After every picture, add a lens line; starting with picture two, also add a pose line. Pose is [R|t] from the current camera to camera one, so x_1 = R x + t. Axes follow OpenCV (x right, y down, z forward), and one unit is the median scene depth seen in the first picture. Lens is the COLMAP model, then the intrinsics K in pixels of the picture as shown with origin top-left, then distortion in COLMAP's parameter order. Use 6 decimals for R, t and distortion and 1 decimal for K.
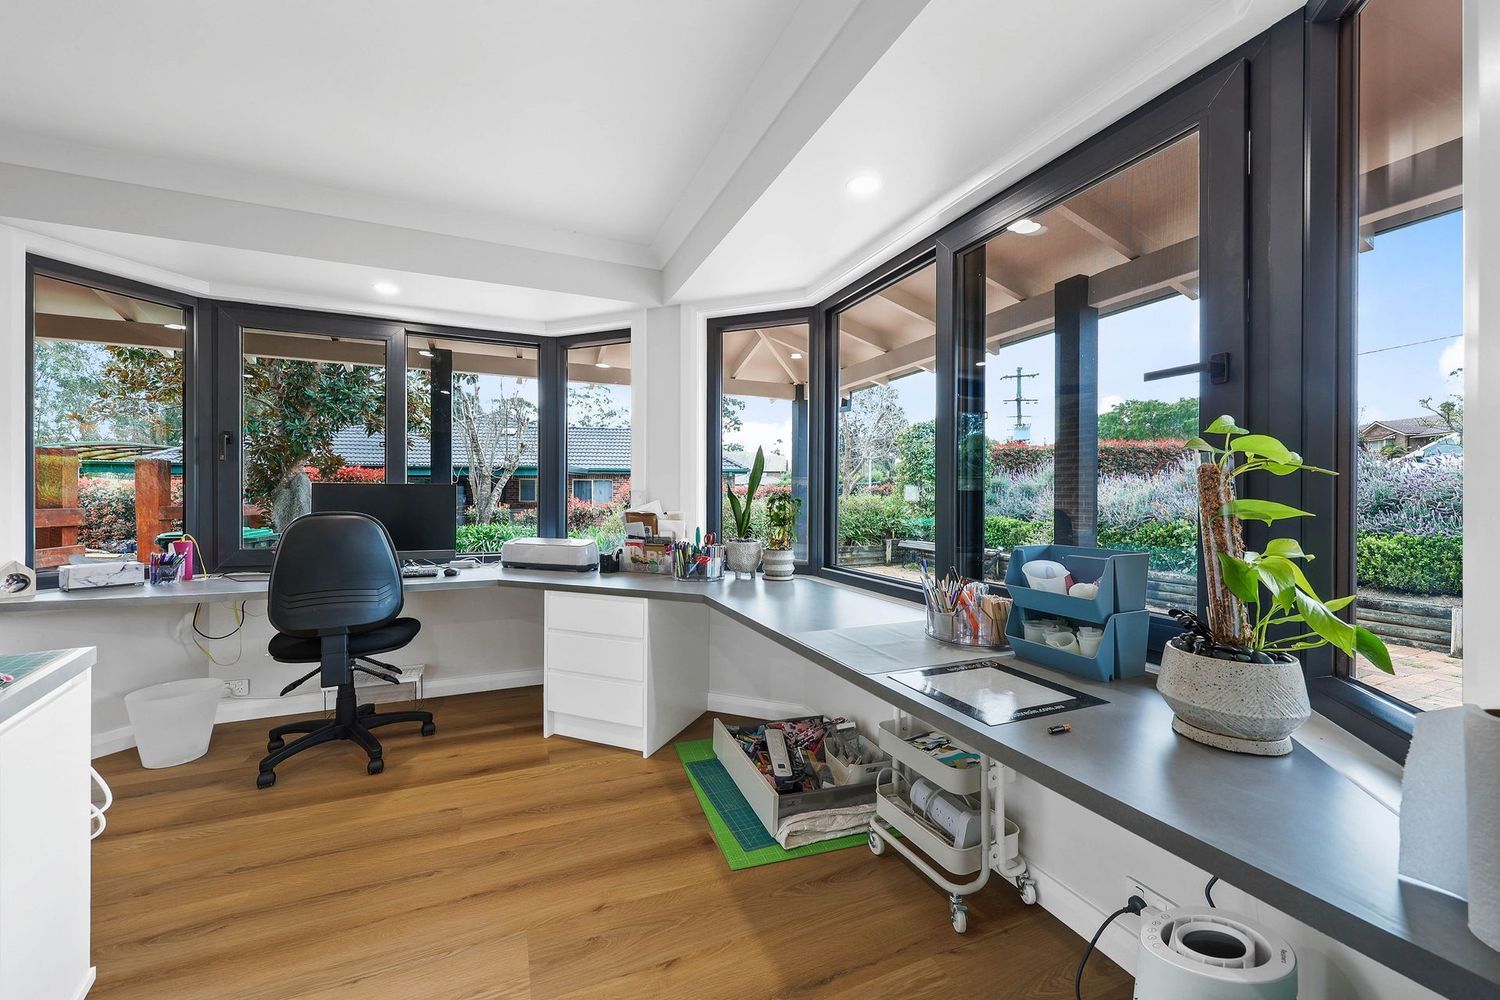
lens RADIAL K [[565.4, 0, 721.1], [0, 565.4, 501.7], [0, 0, 1]] dist [0.002460, 0.000134]
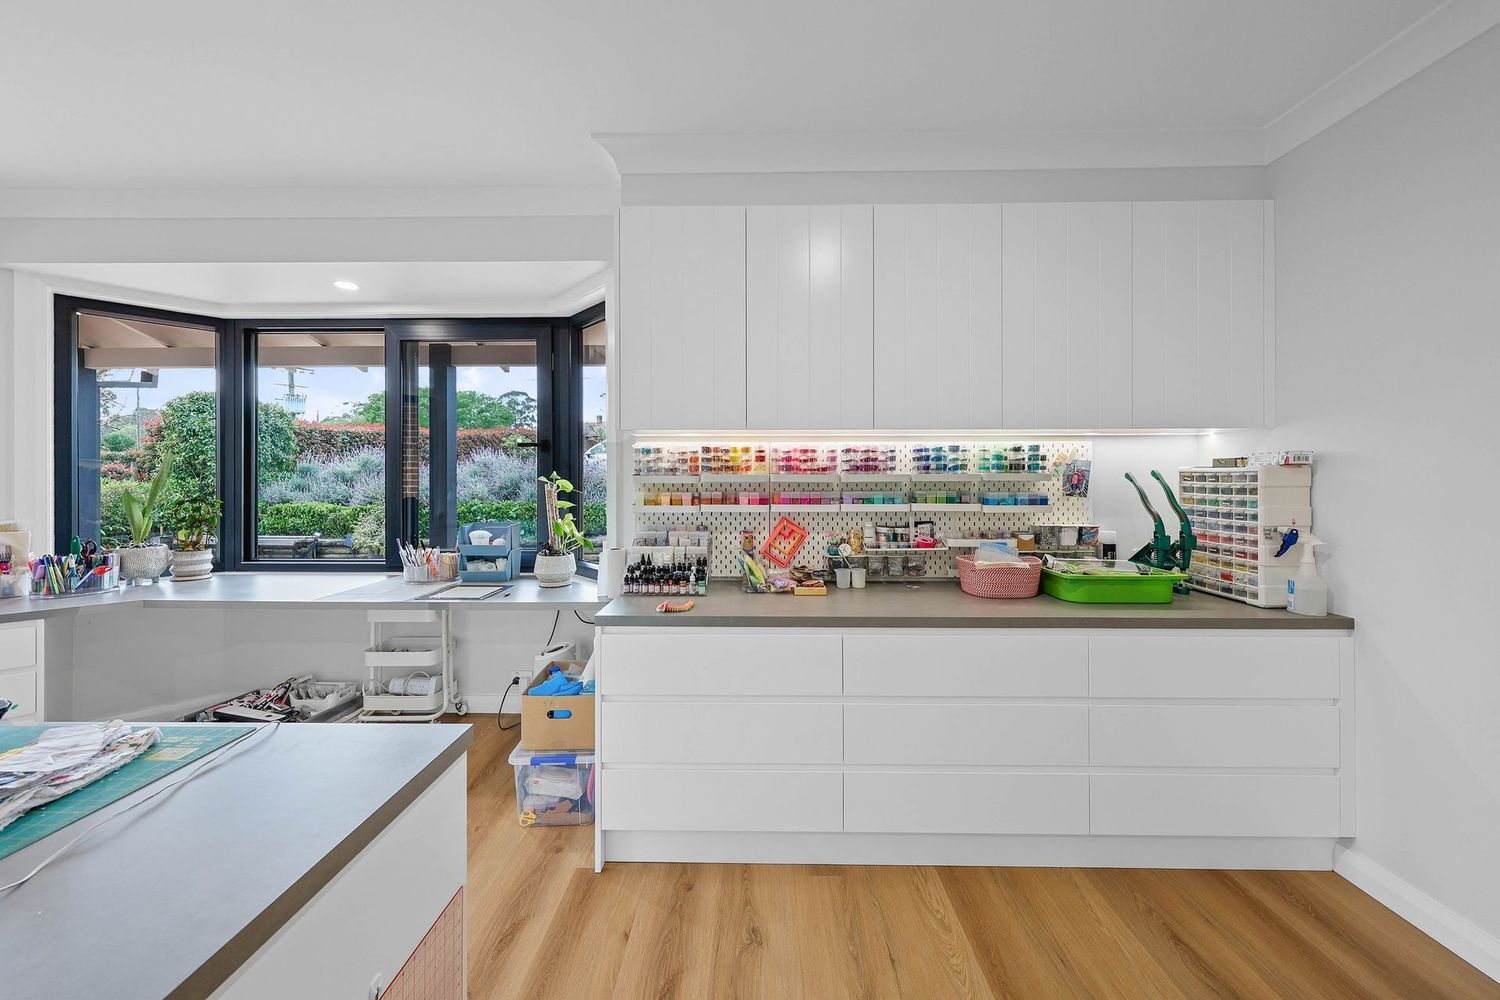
lens RADIAL K [[565.4, 0, 755.5], [0, 565.4, 470.9], [0, 0, 1]] dist [0.002460, 0.000134]
pose [[0.385012, 0.005878, 0.922893, -0.457047], [0.009936, 0.999895, -0.010513, -0.039594], [-0.922858, 0.013218, 0.384914, -0.350286]]
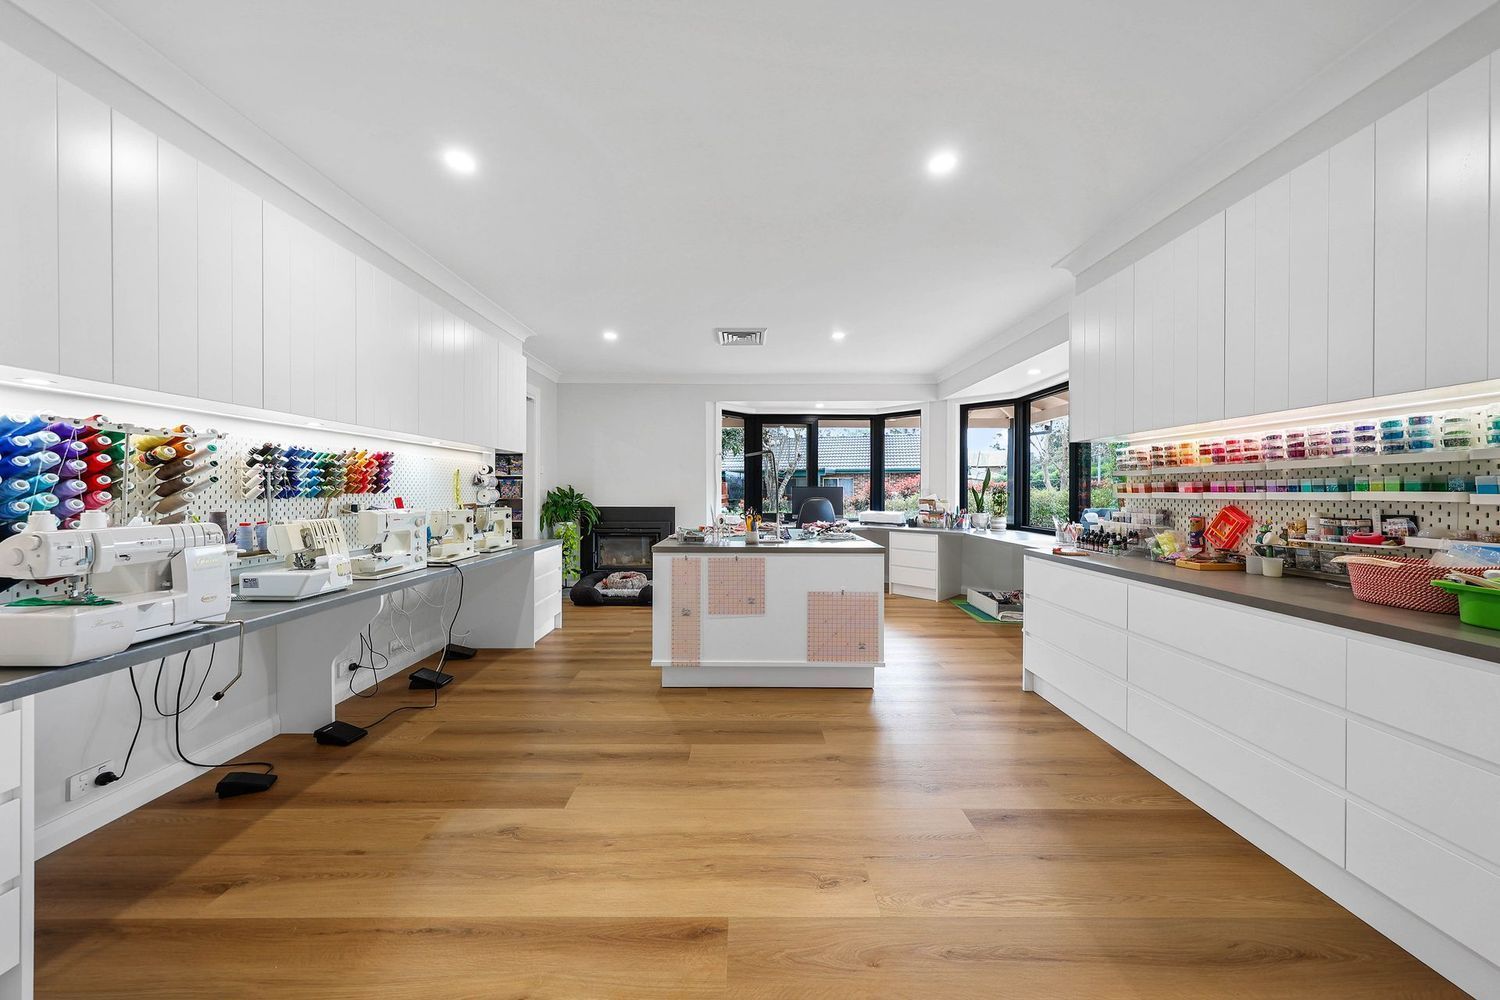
lens RADIAL K [[507.4, 0, 746.3], [0, 507.4, 491.7], [0, 0, 1]] dist [0.003266, 0.000222]
pose [[0.931536, 0.001774, -0.363645, -0.085638], [-0.005059, 0.999955, -0.008081, 0.010089], [0.363614, 0.009367, 0.931502, -1.105304]]
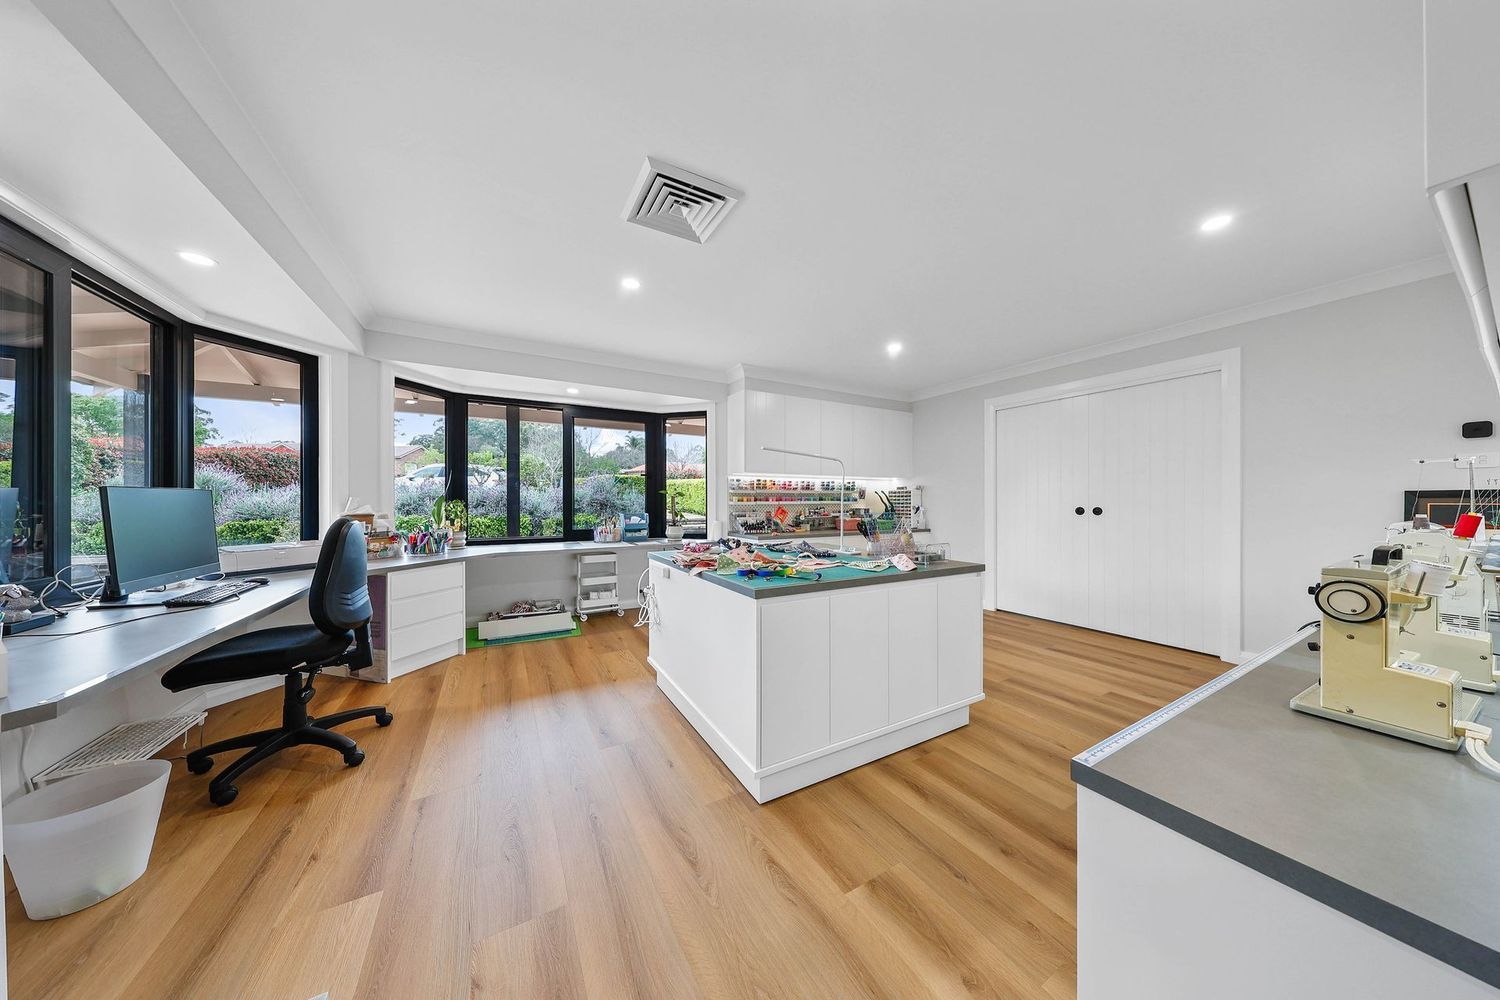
lens RADIAL K [[418.8, 0, 754.2], [0, 418.8, 499.9], [0, 0, 1]] dist [0.001002, 0.000002]
pose [[-0.122225, -0.002043, 0.992500, -1.296407], [0.007723, 0.999966, 0.003010, -0.010731], [-0.992472, 0.008033, -0.122205, 0.240234]]
